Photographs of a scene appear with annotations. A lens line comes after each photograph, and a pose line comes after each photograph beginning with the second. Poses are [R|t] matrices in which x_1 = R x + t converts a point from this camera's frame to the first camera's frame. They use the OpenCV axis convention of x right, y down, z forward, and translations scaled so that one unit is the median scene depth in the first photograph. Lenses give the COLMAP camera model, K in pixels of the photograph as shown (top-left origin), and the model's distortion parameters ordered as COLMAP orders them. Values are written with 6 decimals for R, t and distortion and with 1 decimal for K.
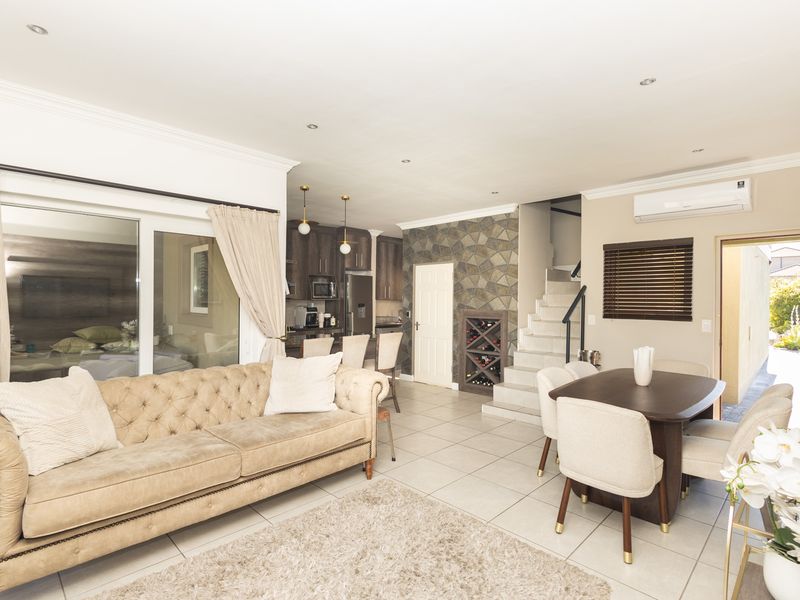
lens RADIAL K [[415.4, 0, 399.4], [0, 415.4, 299.9], [0, 0, 1]] dist [0.012419, -0.001221]
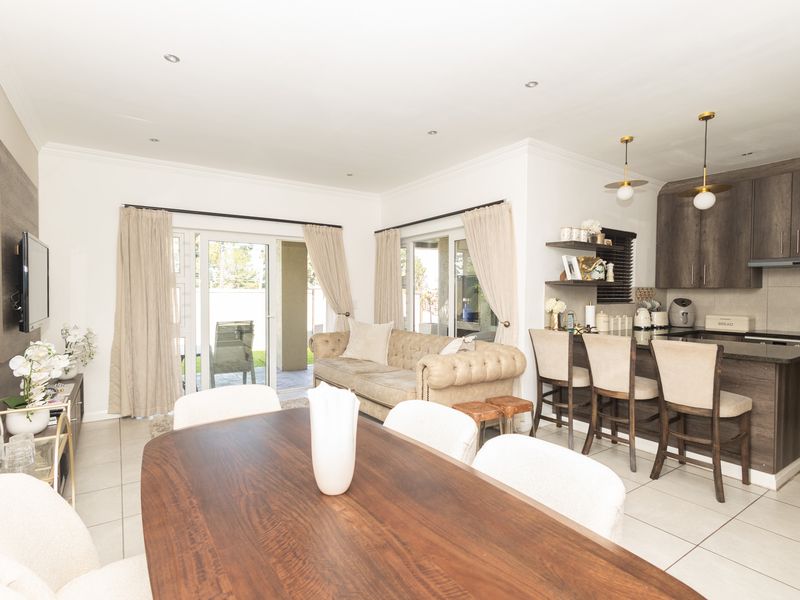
lens RADIAL K [[415.4, 0, 397.0], [0, 415.4, 302.3], [0, 0, 1]] dist [0.012419, -0.001221]
pose [[-0.198853, 0.008333, -0.979994, 1.002352], [-0.009313, 0.999903, 0.010392, 0.041766], [0.979985, 0.011193, -0.198756, 1.226943]]
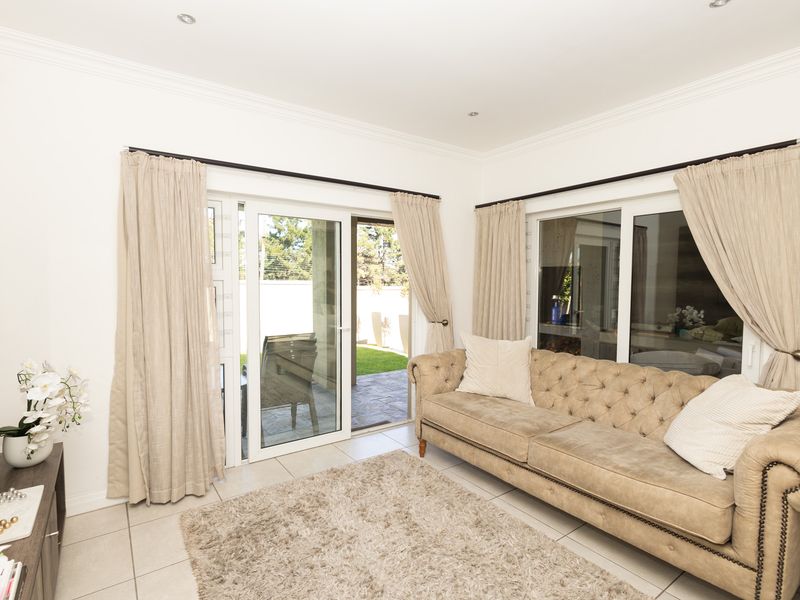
lens RADIAL K [[415.4, 0, 400.0], [0, 415.4, 303.1], [0, 0, 1]] dist [0.012419, -0.001221]
pose [[-0.171603, 0.038151, -0.984427, 0.526498], [-0.011803, 0.999099, 0.040777, 0.002348], [0.985096, 0.018617, -0.170998, 0.707903]]
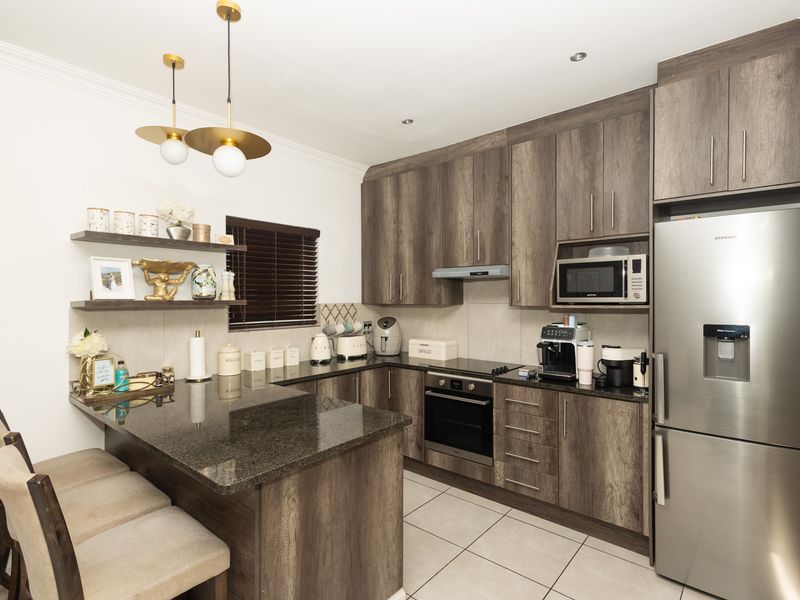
lens RADIAL K [[415.4, 0, 402.6], [0, 415.4, 298.2], [0, 0, 1]] dist [0.012419, -0.001221]
pose [[0.064680, -0.010484, -0.997851, 0.387820], [0.000463, 0.999945, -0.010476, -0.014725], [0.997906, 0.000216, 0.064682, 2.008595]]
